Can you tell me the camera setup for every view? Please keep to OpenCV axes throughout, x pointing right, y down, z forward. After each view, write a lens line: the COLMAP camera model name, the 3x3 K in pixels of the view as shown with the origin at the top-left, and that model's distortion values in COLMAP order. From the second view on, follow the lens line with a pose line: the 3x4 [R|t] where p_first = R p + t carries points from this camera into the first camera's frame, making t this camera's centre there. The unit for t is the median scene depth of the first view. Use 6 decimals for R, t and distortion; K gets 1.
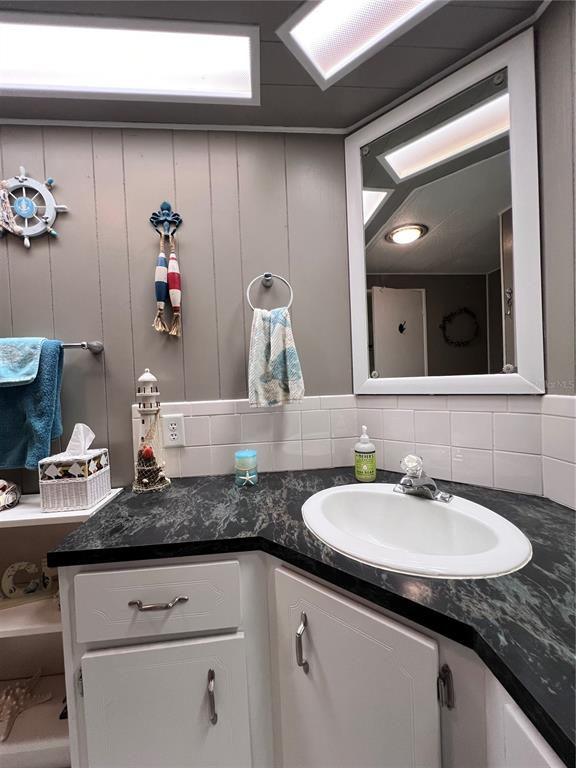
lens RADIAL K [[308.0, 0, 288.0], [0, 308.0, 384.0], [0, 0, 1]] dist [-0.000320, -0.000042]
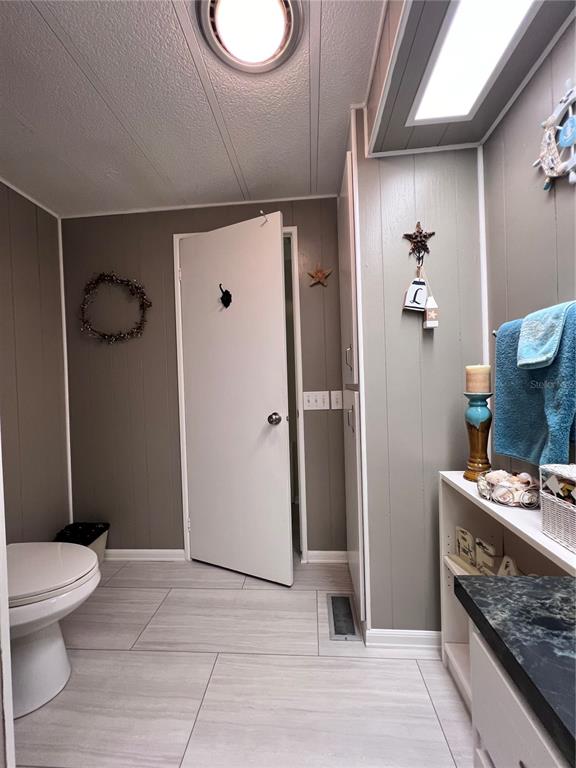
lens RADIAL K [[308.0, 0, 288.0], [0, 308.0, 384.0], [0, 0, 1]] dist [-0.000320, -0.000042]
pose [[-0.158763, 0.053194, -0.985883, 0.043758], [0.019590, 0.998521, 0.050721, -0.005346], [0.987122, -0.011261, -0.159571, 0.468855]]
